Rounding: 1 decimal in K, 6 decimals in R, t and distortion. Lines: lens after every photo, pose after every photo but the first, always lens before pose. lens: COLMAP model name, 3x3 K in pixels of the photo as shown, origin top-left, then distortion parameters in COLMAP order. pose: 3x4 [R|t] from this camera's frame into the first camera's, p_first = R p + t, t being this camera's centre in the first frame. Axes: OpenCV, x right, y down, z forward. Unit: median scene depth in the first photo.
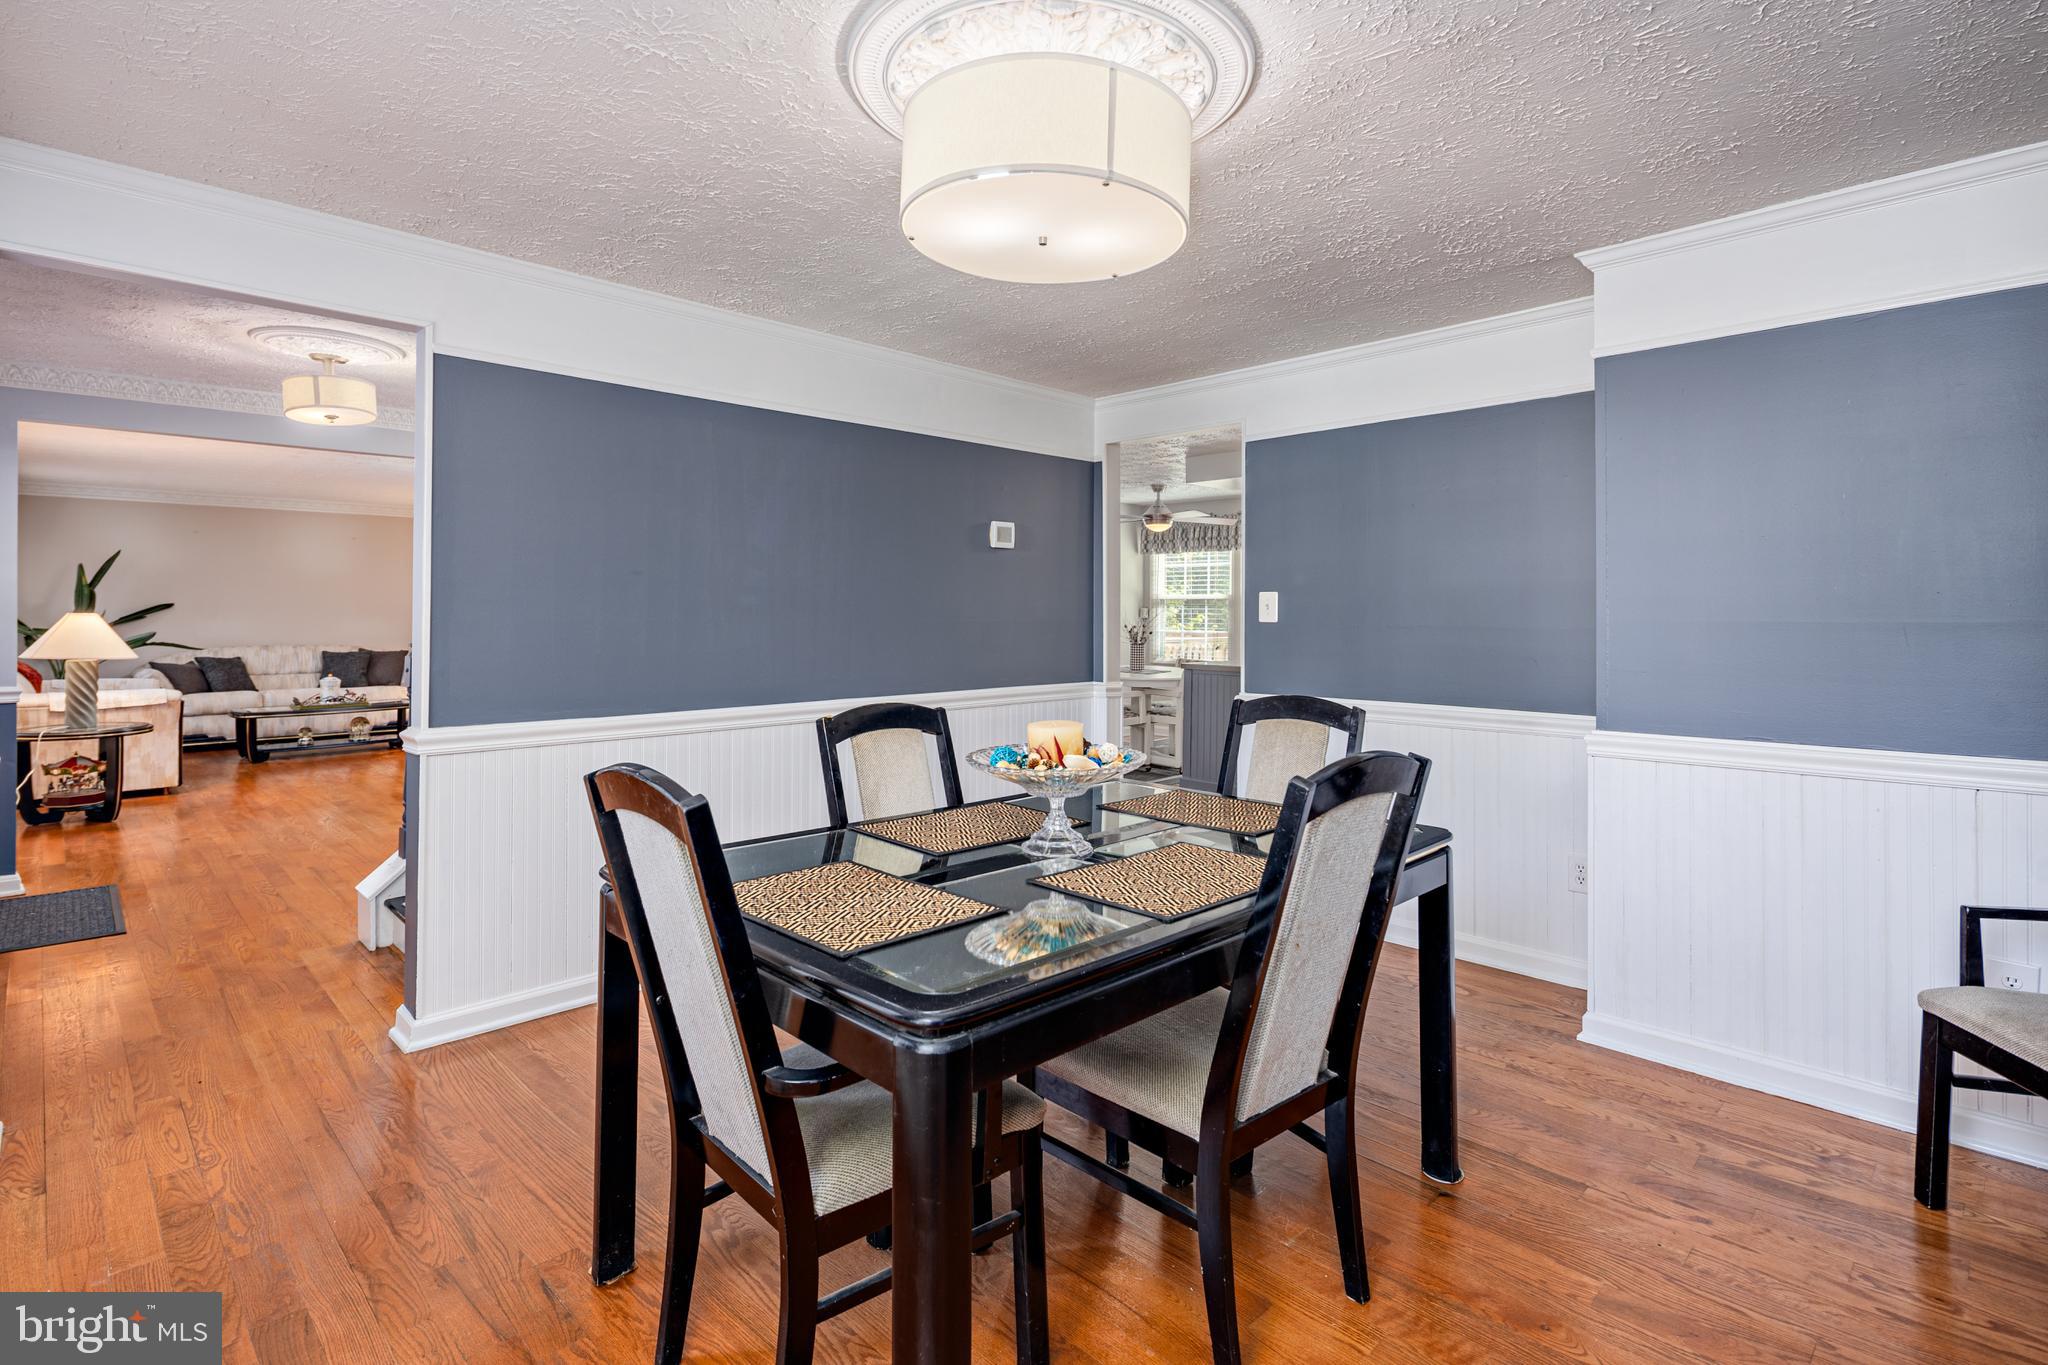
lens RADIAL K [[1000.2, 0, 1021.5], [0, 1000.2, 596.8], [0, 0, 1]] dist [0.004324, -0.005224]
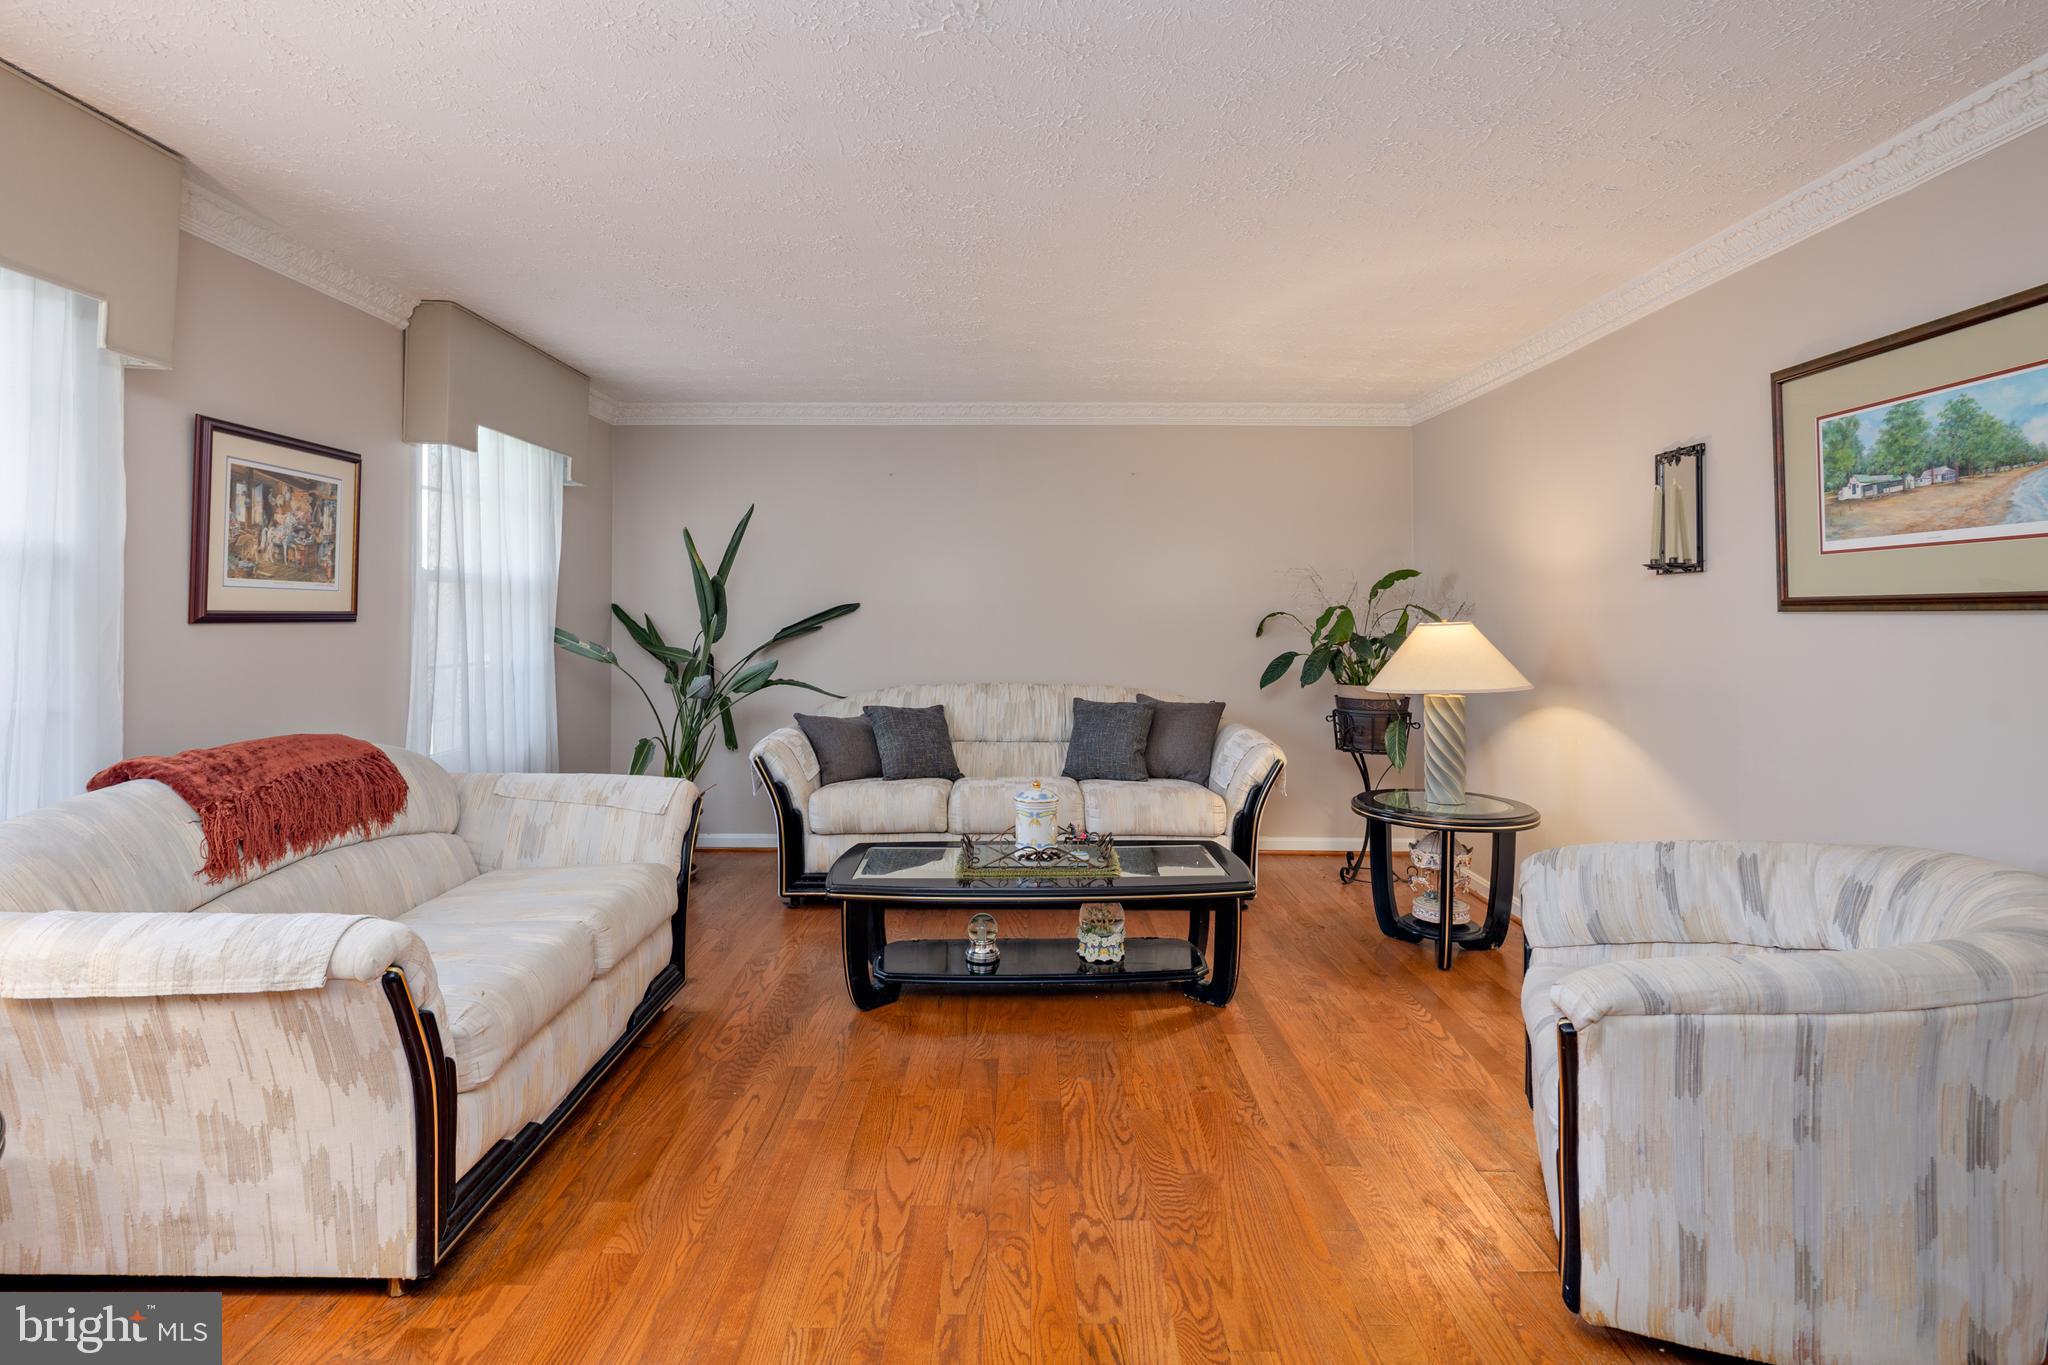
lens RADIAL K [[1000.2, 0, 1038.2], [0, 1000.2, 602.3], [0, 0, 1]] dist [0.004324, -0.005224]
pose [[0.723147, 0.002799, -0.690689, -0.378624], [0.002834, 0.999971, 0.007020, 0.002492], [0.690689, -0.007034, 0.723118, 0.648430]]
